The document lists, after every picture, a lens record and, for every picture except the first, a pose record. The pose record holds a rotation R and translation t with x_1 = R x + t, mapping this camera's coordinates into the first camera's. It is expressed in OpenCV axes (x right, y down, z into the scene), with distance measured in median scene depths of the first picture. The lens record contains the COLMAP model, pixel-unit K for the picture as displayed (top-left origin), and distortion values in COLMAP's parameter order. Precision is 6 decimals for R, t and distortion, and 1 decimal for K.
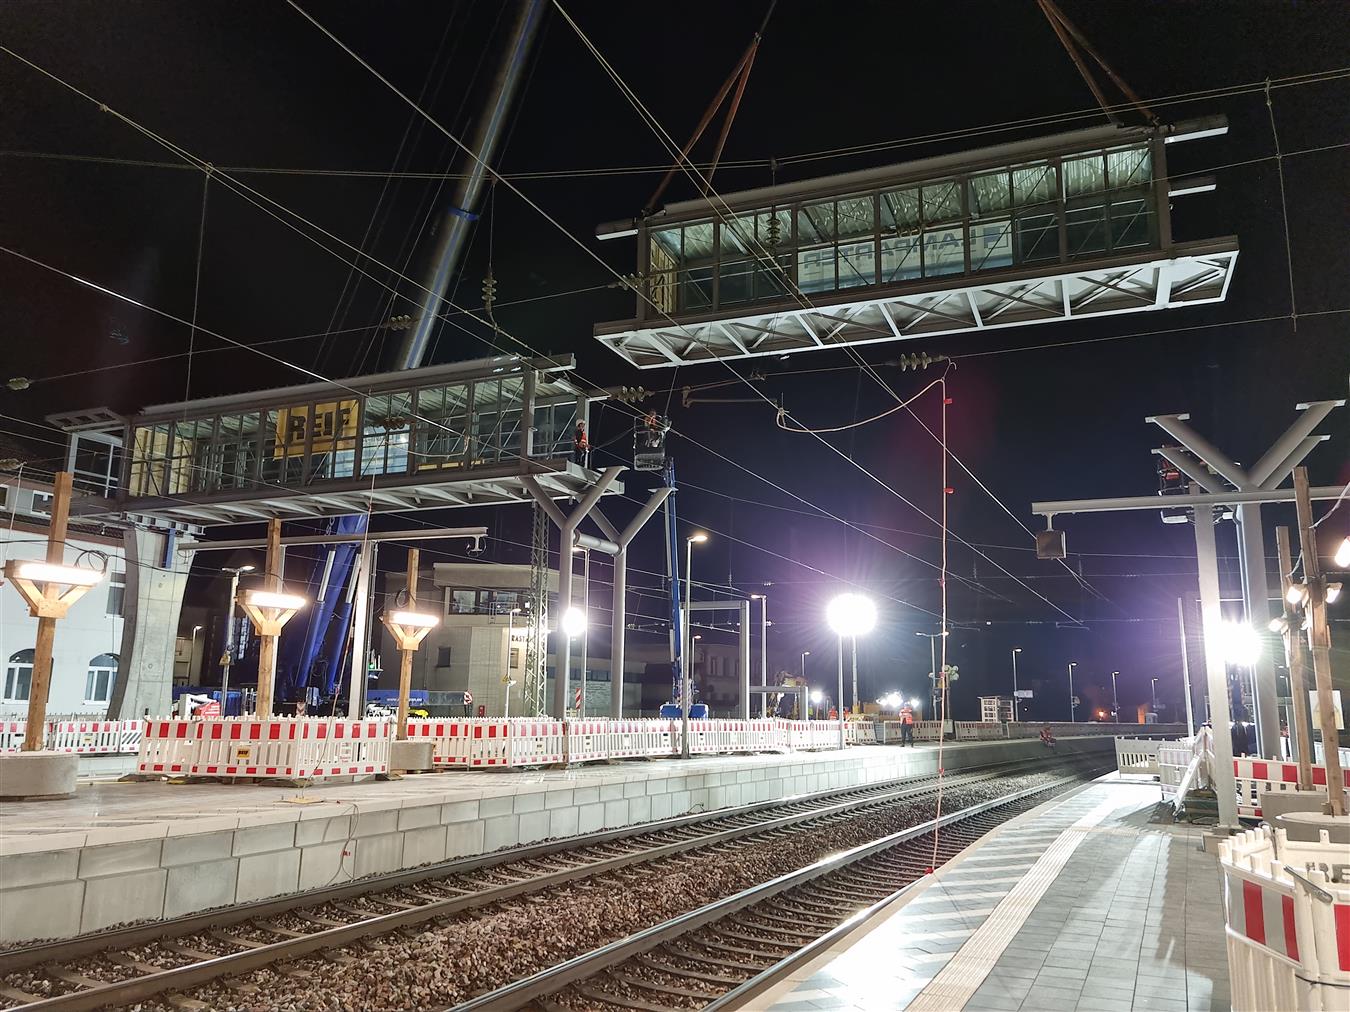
lens RADIAL K [[1073.9, 0, 675.0], [0, 1073.9, 506.0], [0, 0, 1]] dist [0.045870, 0.004315]
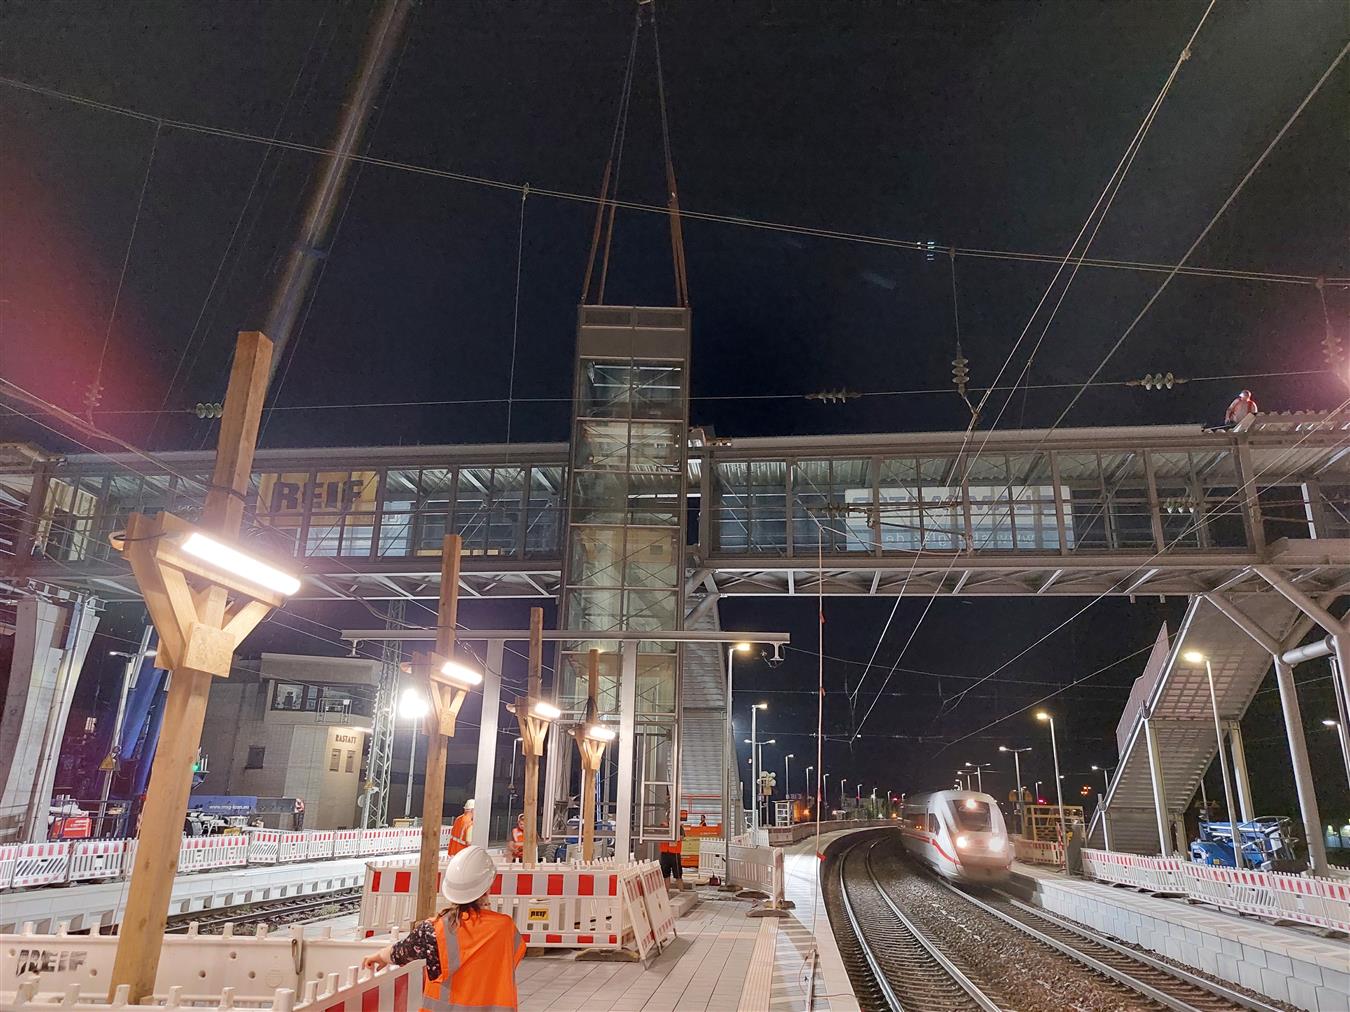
lens RADIAL K [[938.9, 0, 679.2], [0, 938.9, 491.3], [0, 0, 1]] dist [0.008842, -0.001266]
pose [[0.943318, 0.103269, 0.315415, -0.286550], [-0.060138, 0.987813, -0.143559, 0.014534], [-0.326396, 0.116454, 0.938032, 0.173287]]
